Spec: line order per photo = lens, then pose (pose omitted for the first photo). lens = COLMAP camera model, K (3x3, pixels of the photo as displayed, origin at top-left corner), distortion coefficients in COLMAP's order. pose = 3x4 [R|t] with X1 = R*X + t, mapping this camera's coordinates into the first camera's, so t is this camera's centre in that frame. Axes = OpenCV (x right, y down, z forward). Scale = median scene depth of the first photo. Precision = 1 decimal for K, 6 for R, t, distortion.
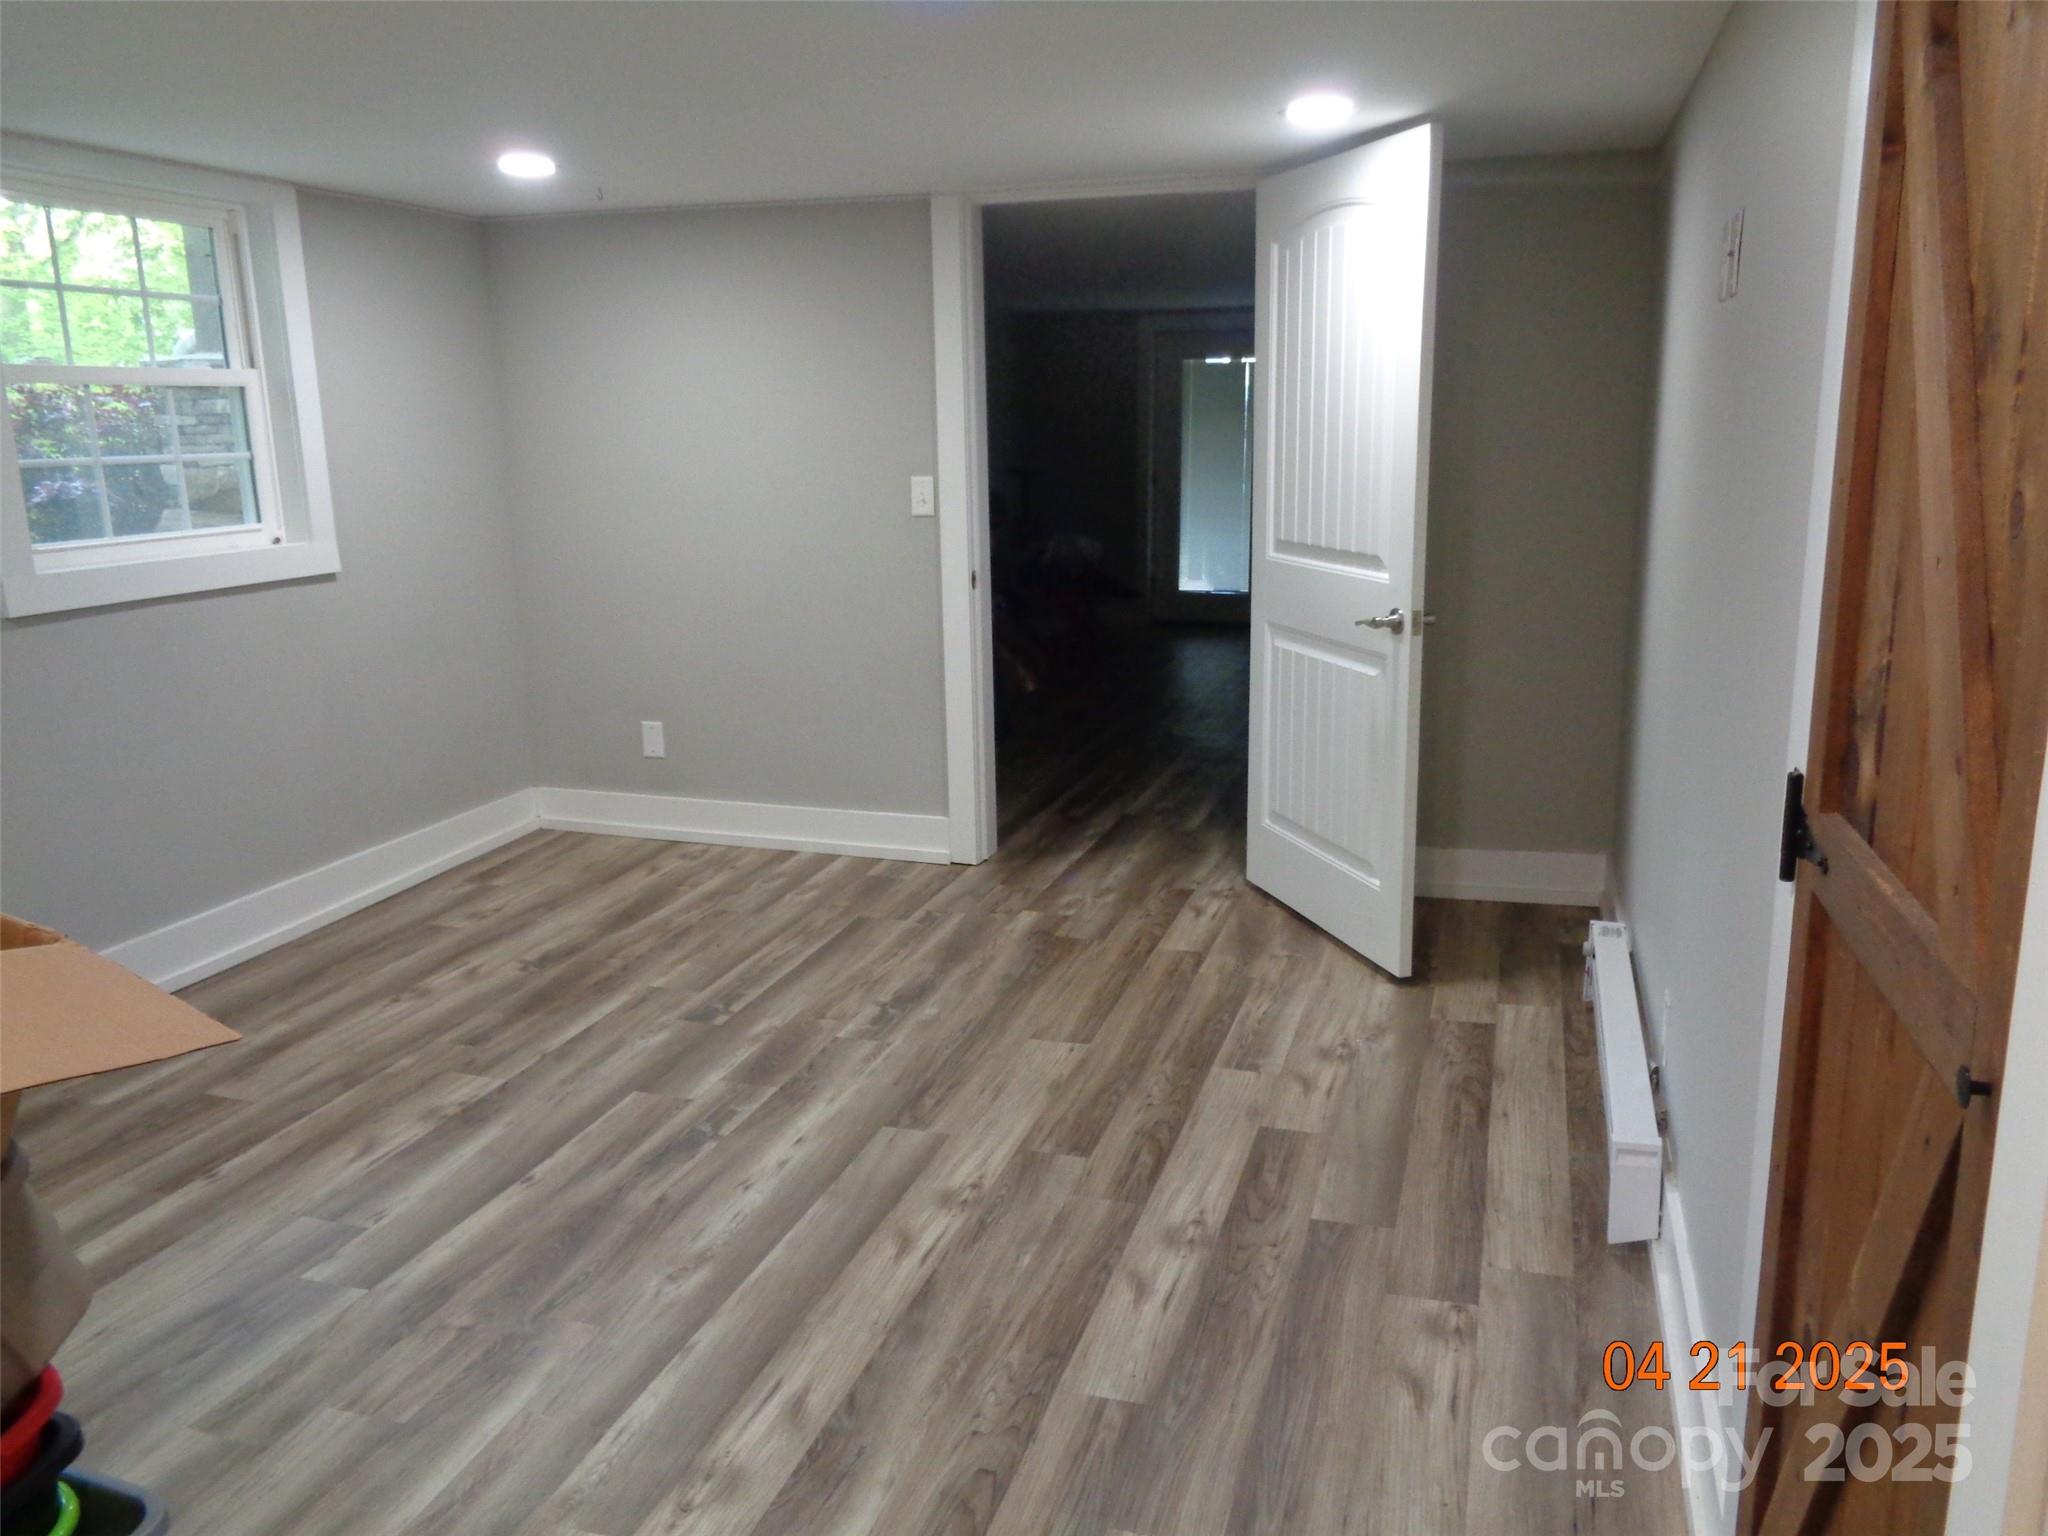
lens RADIAL K [[1543.5, 0, 1028.3], [0, 1543.5, 767.3], [0, 0, 1]] dist [-0.054929, -0.006326]
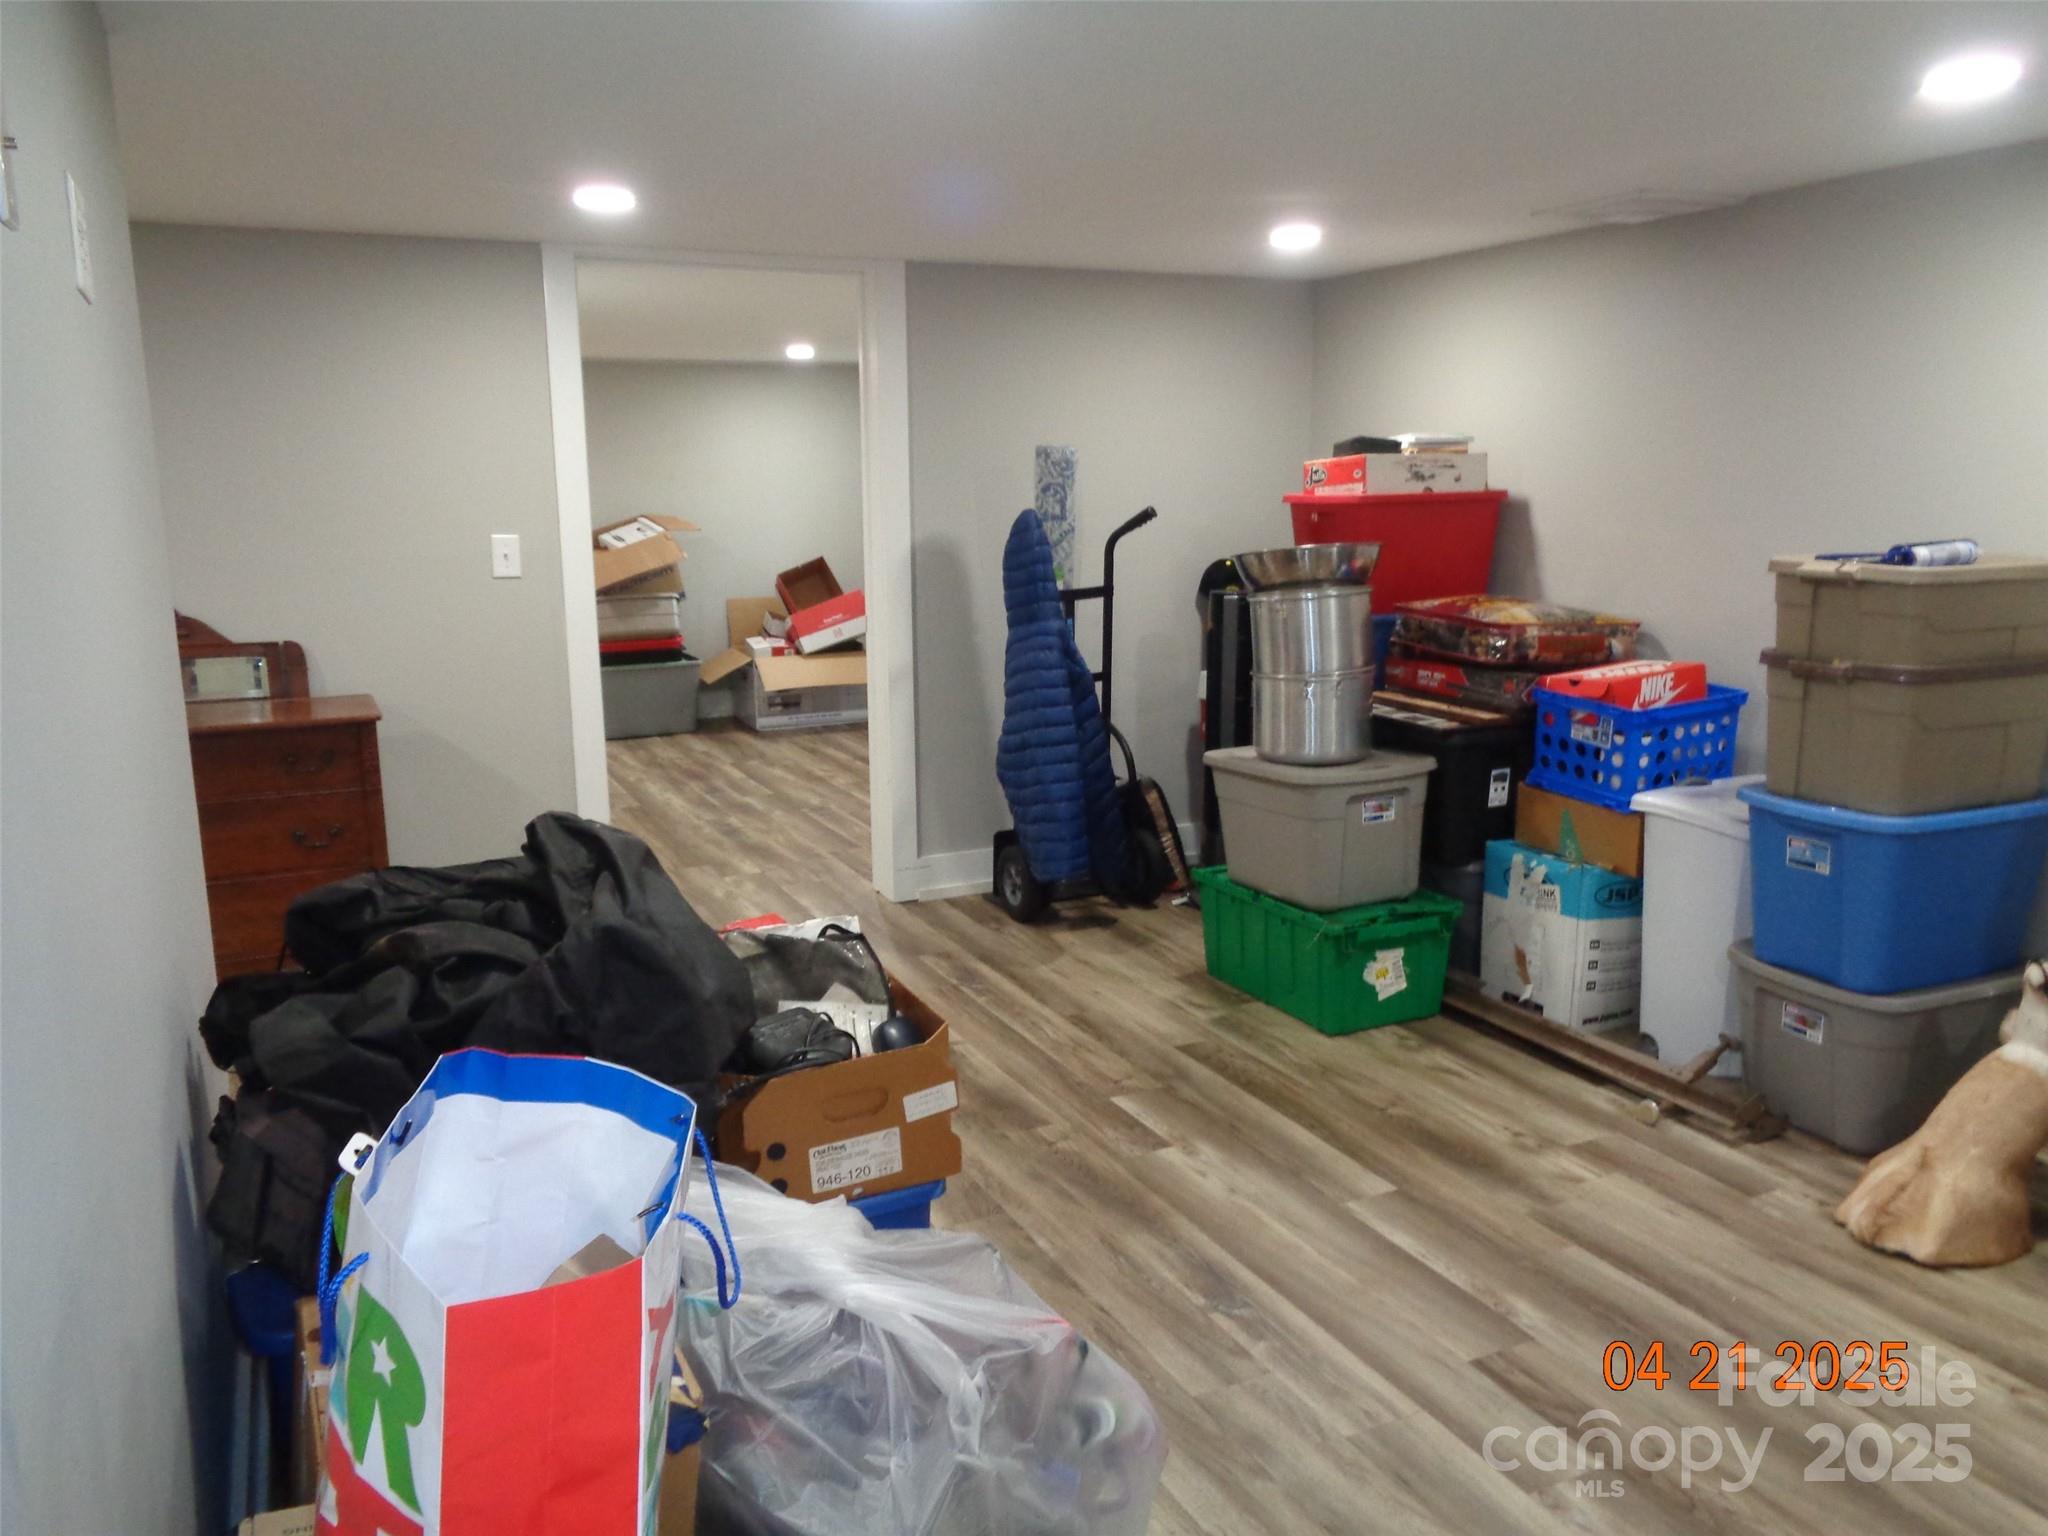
lens RADIAL K [[1543.5, 0, 1027.1], [0, 1543.5, 765.6], [0, 0, 1]] dist [-0.054929, -0.006326]
pose [[-0.727166, 0.142473, -0.671514, 0.676190], [-0.143509, 0.925059, 0.351669, -0.461660], [0.671293, 0.352090, -0.652226, 1.959985]]
